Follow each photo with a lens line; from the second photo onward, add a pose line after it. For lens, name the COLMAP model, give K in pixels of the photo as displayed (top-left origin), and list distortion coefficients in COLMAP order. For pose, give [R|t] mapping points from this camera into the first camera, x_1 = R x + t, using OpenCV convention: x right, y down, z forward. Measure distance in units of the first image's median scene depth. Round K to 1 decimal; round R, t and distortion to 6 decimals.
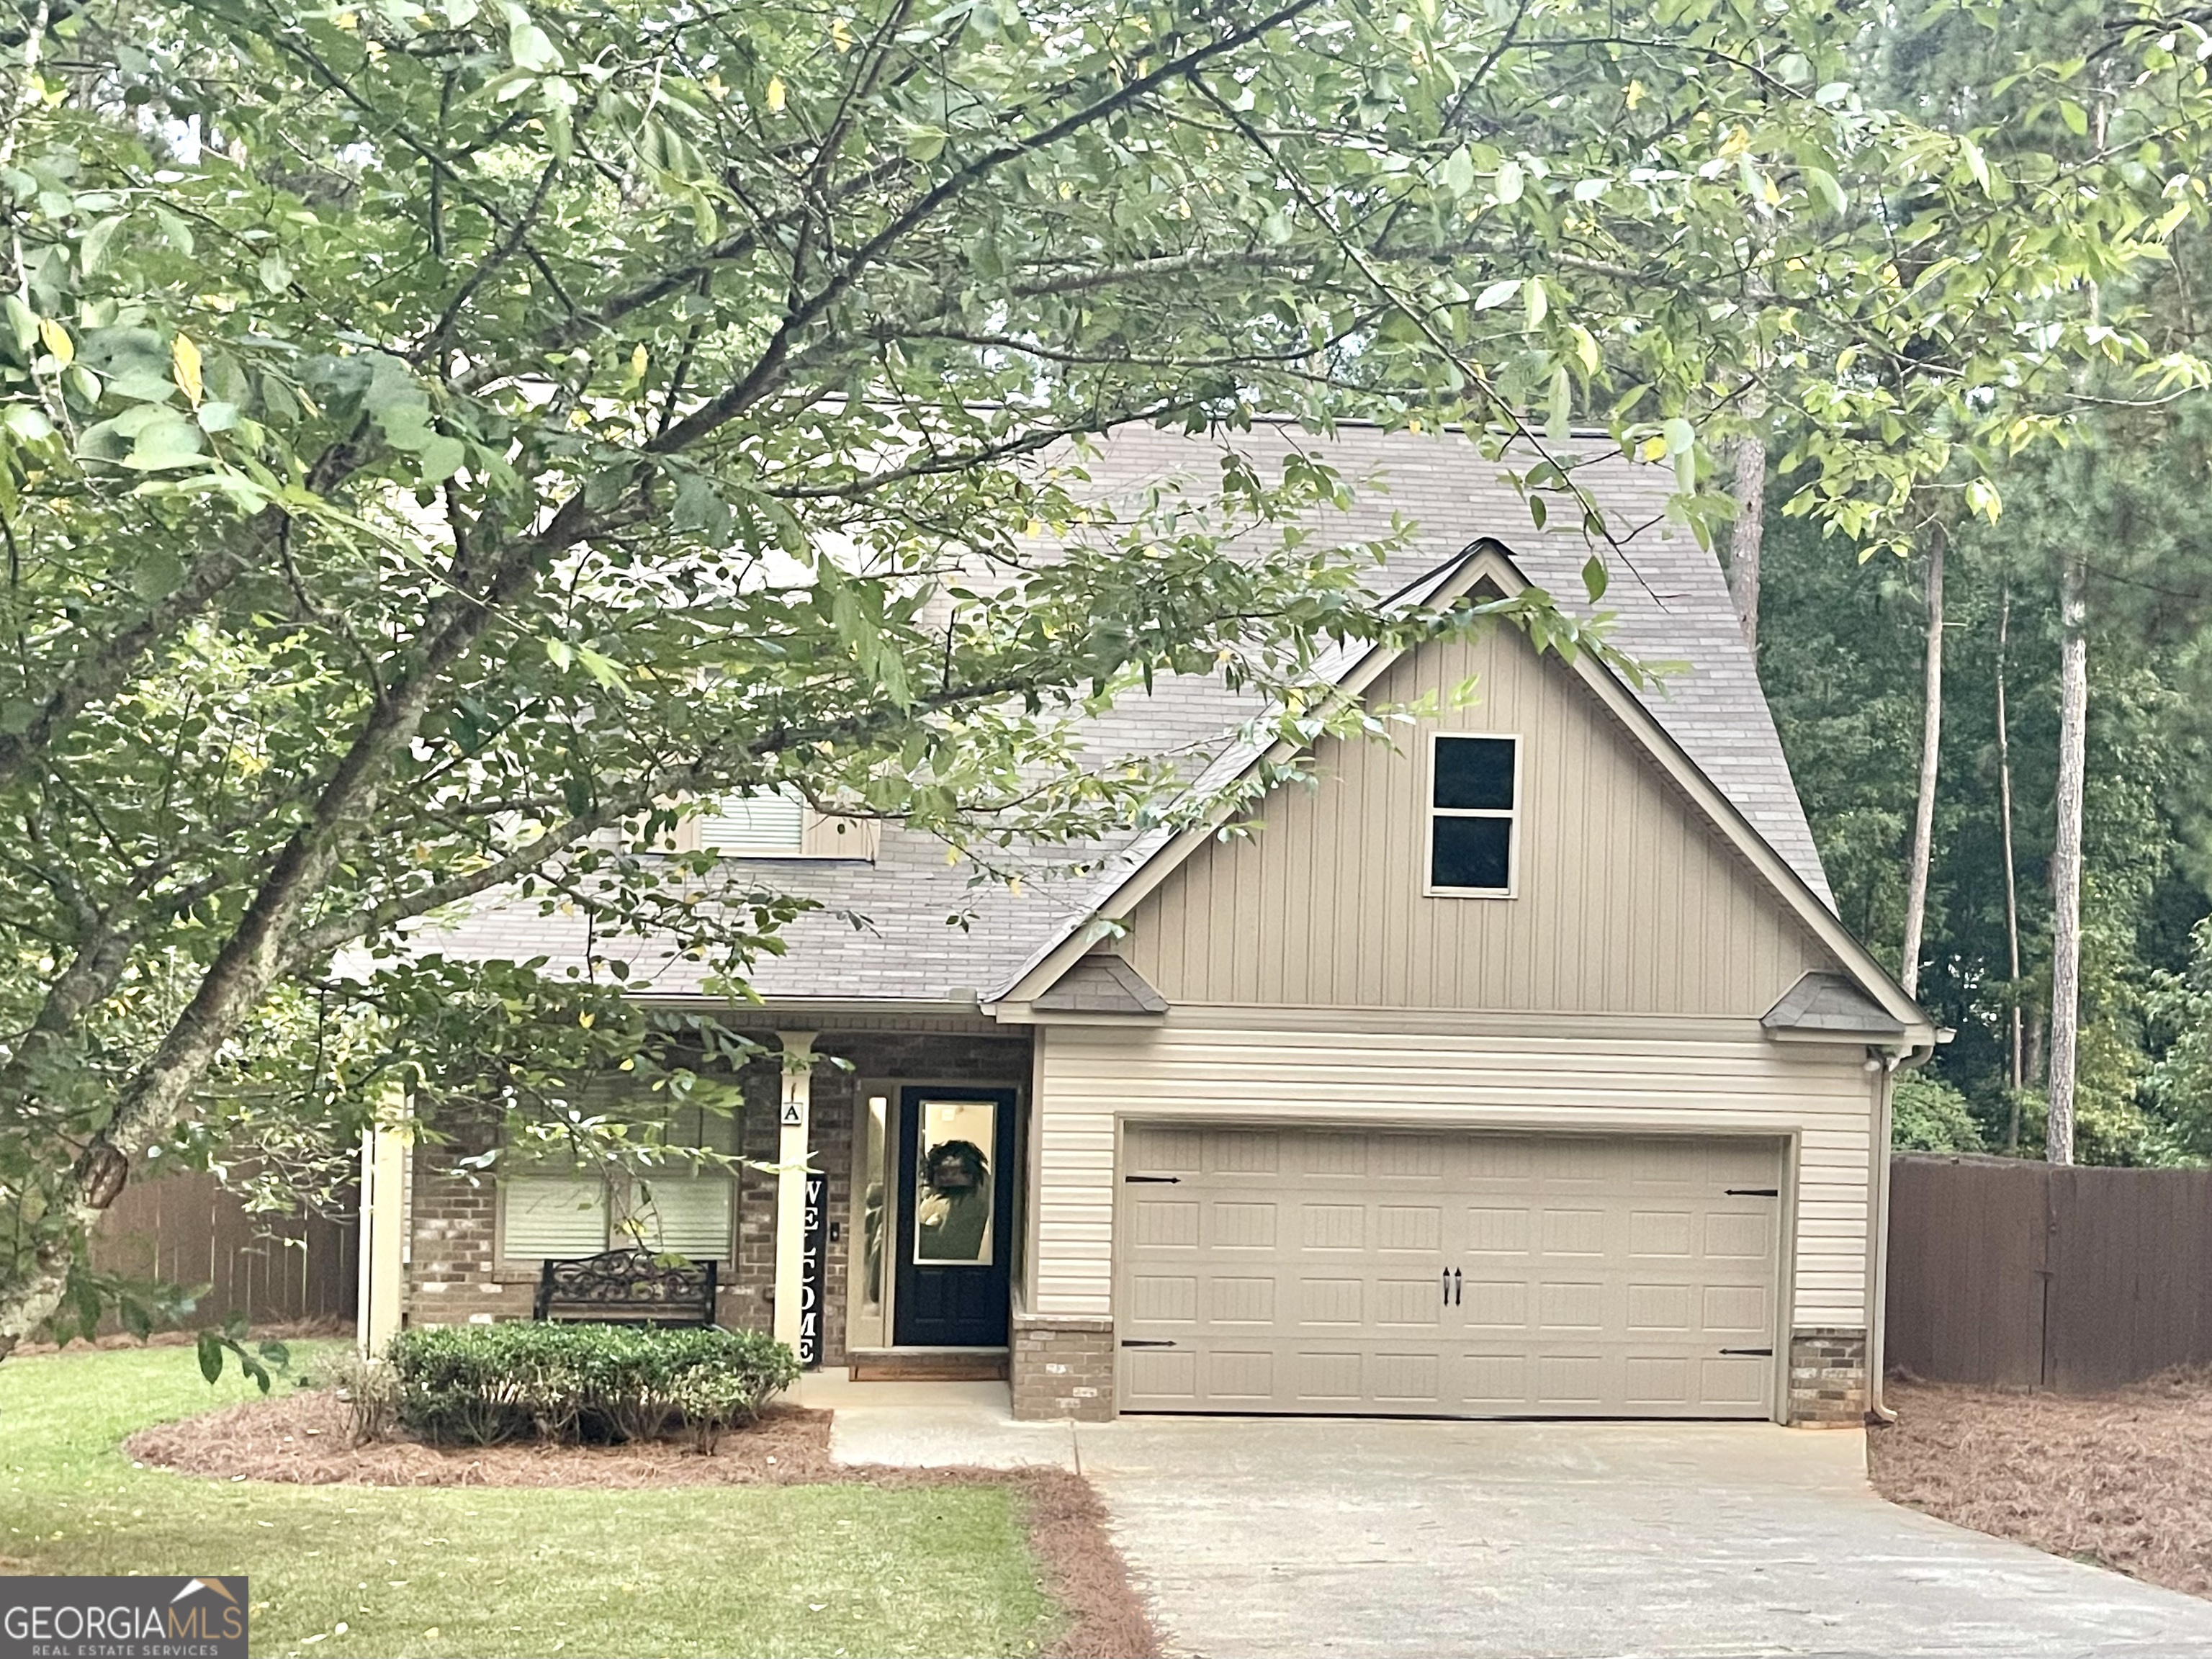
lens RADIAL K [[2817.5, 0, 1239.8], [0, 2817.5, 903.7], [0, 0, 1]] dist [0.127406, 0.000000]
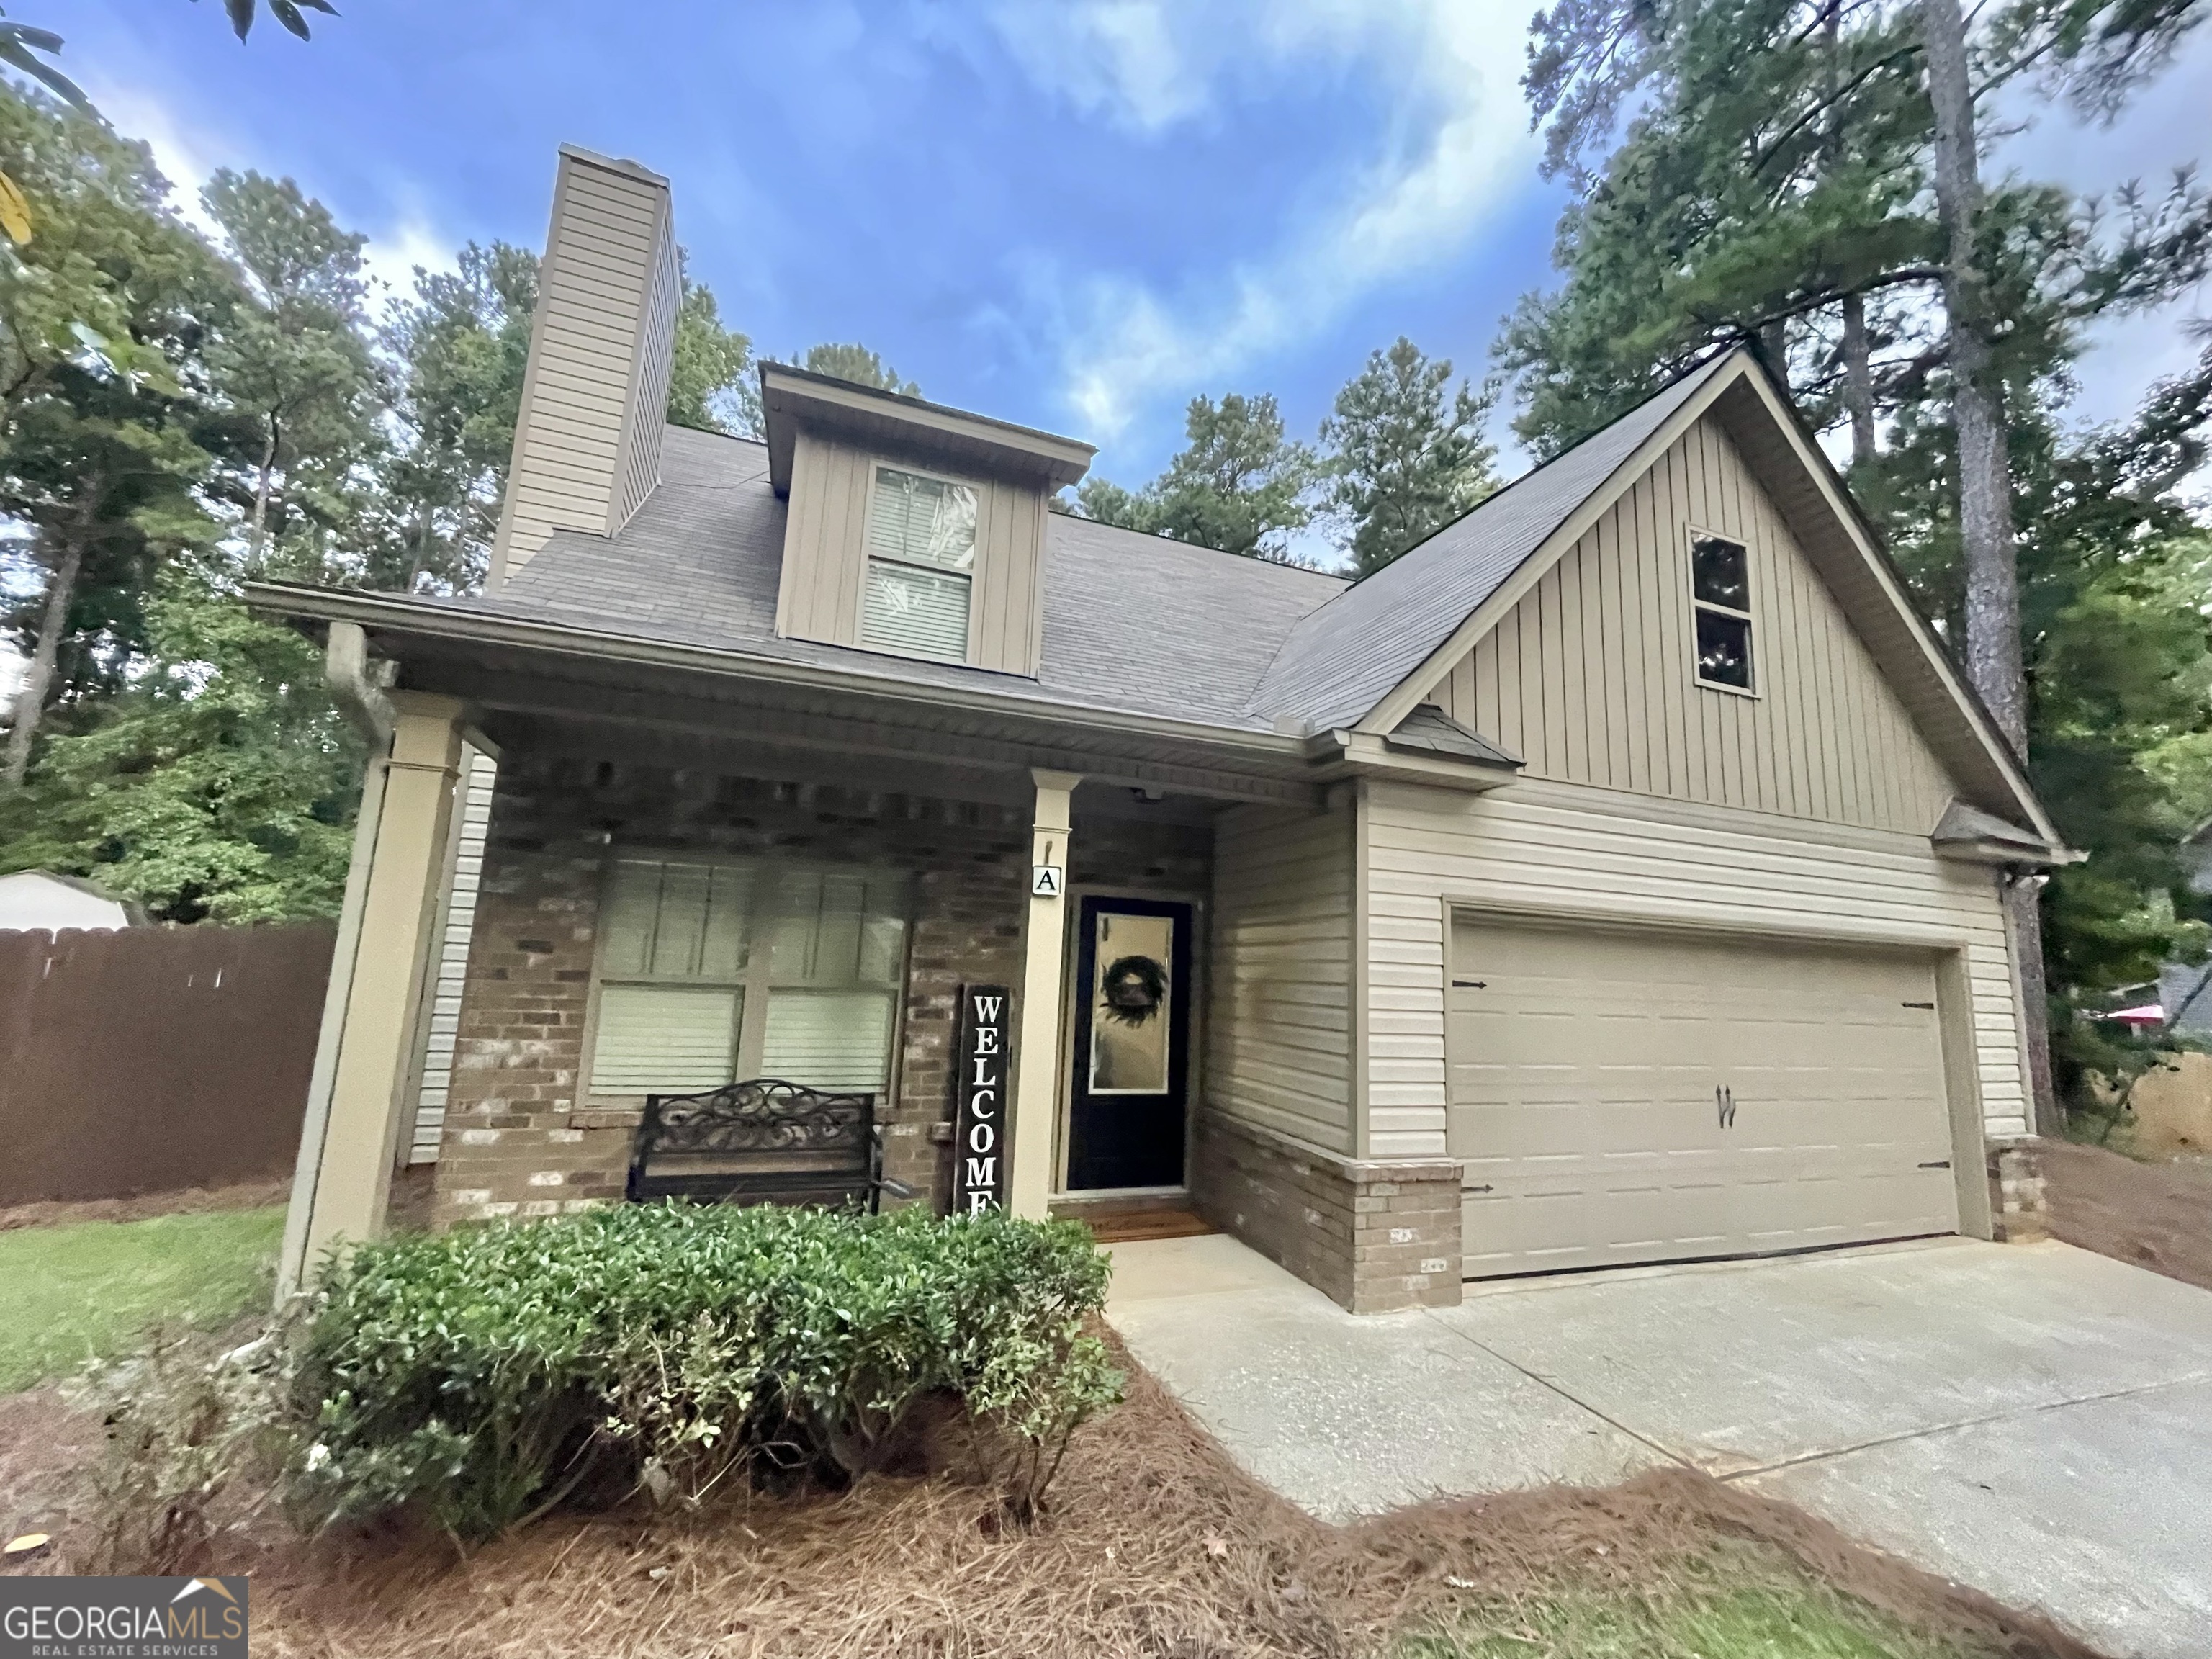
lens RADIAL K [[890.2, 0, 1101.2], [0, 890.2, 830.2], [0, 0, 1]] dist [0.000969, -0.001348]
pose [[0.966872, 0.053567, 0.249579, -0.198251], [-0.012475, 0.986482, -0.163396, 0.096485], [-0.254958, 0.154870, 0.954469, 0.761262]]
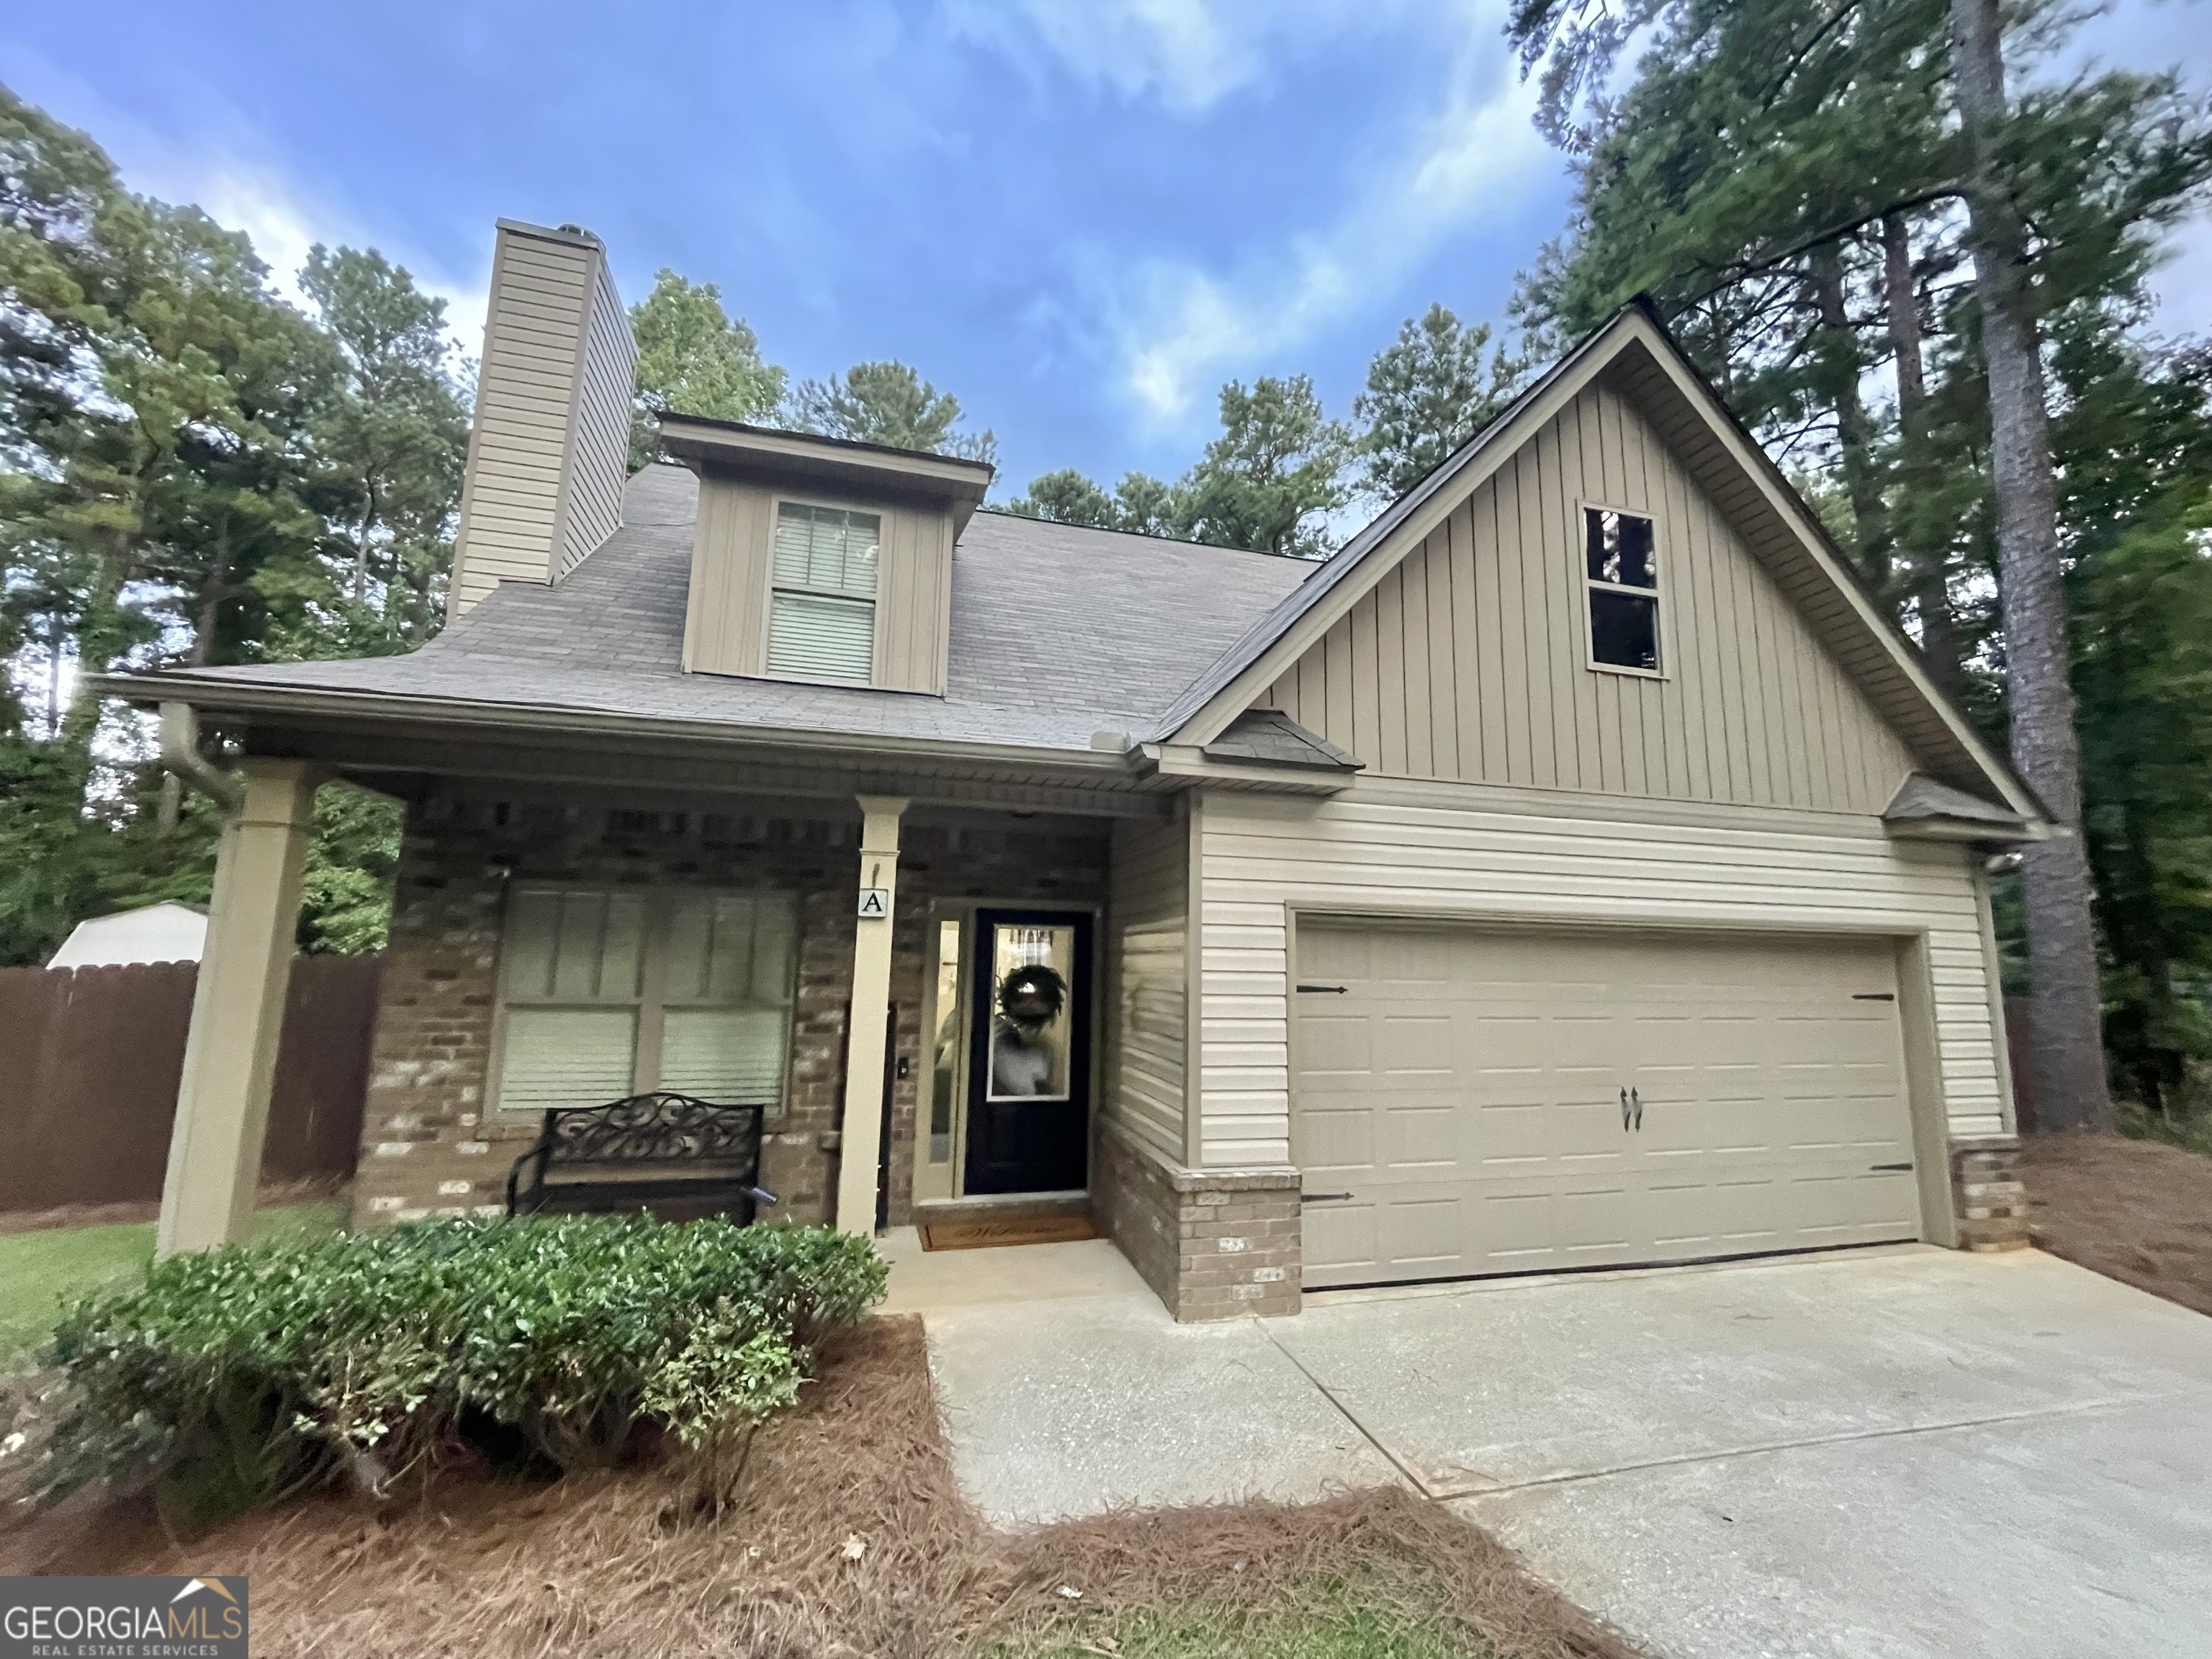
lens RADIAL K [[890.2, 0, 1101.5], [0, 890.2, 831.6], [0, 0, 1]] dist [0.000969, -0.001348]
pose [[0.987657, 0.013520, 0.156048, -0.132537], [0.010558, 0.988255, -0.152449, 0.090345], [-0.156276, 0.152215, 0.975914, 0.741135]]
